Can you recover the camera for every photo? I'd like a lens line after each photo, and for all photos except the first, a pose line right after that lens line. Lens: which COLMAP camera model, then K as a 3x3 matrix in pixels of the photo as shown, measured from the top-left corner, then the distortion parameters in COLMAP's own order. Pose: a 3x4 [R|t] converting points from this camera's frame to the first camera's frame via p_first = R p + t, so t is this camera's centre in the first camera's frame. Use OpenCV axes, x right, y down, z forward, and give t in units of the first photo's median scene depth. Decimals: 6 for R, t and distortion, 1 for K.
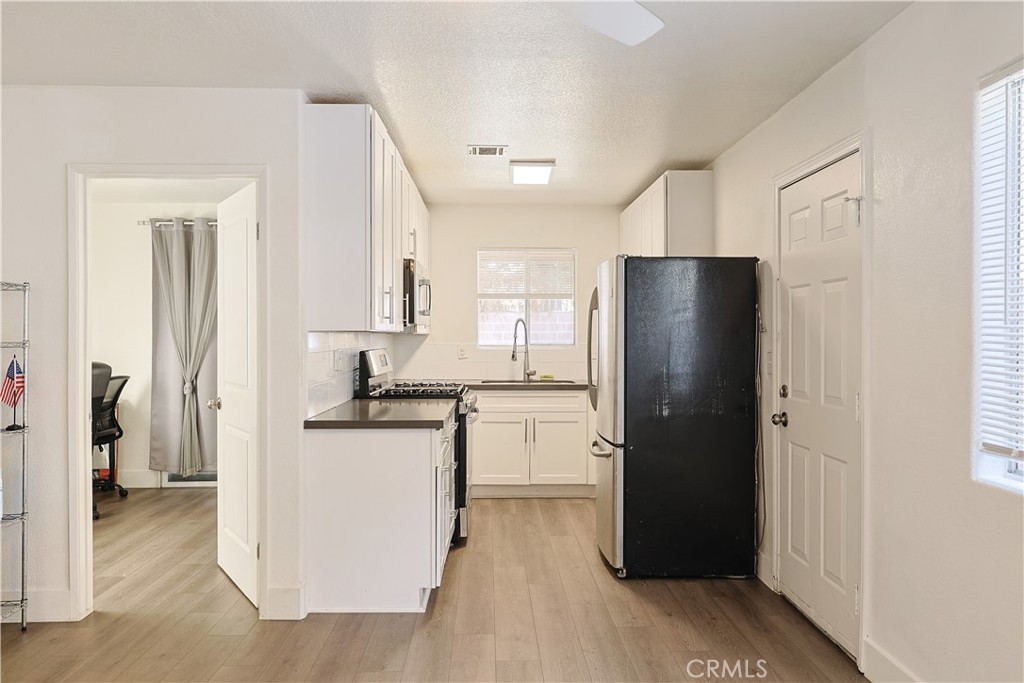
lens RADIAL K [[742.7, 0, 512.0], [0, 742.7, 341.5], [0, 0, 1]] dist [0.000108, 0.000176]
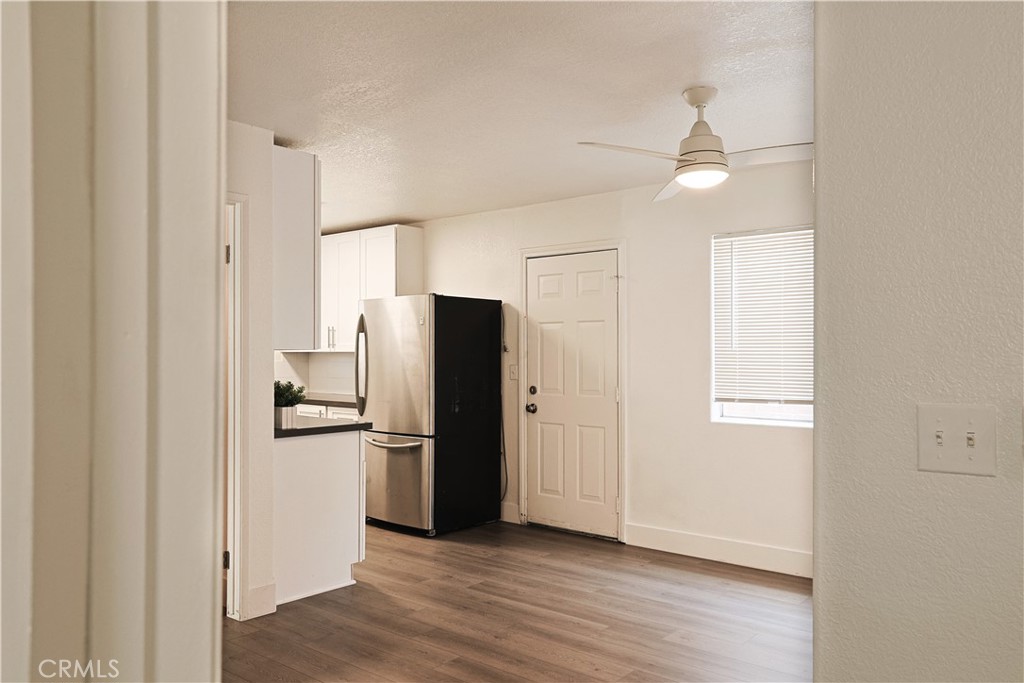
lens RADIAL K [[771.9, 0, 512.0], [0, 771.9, 341.5], [0, 0, 1]] dist [-0.004537, -0.000580]
pose [[0.658937, 0.012697, 0.752091, -0.870489], [0.004230, 0.999779, -0.020585, -0.001108], [-0.752186, 0.016746, 0.658738, -0.022592]]
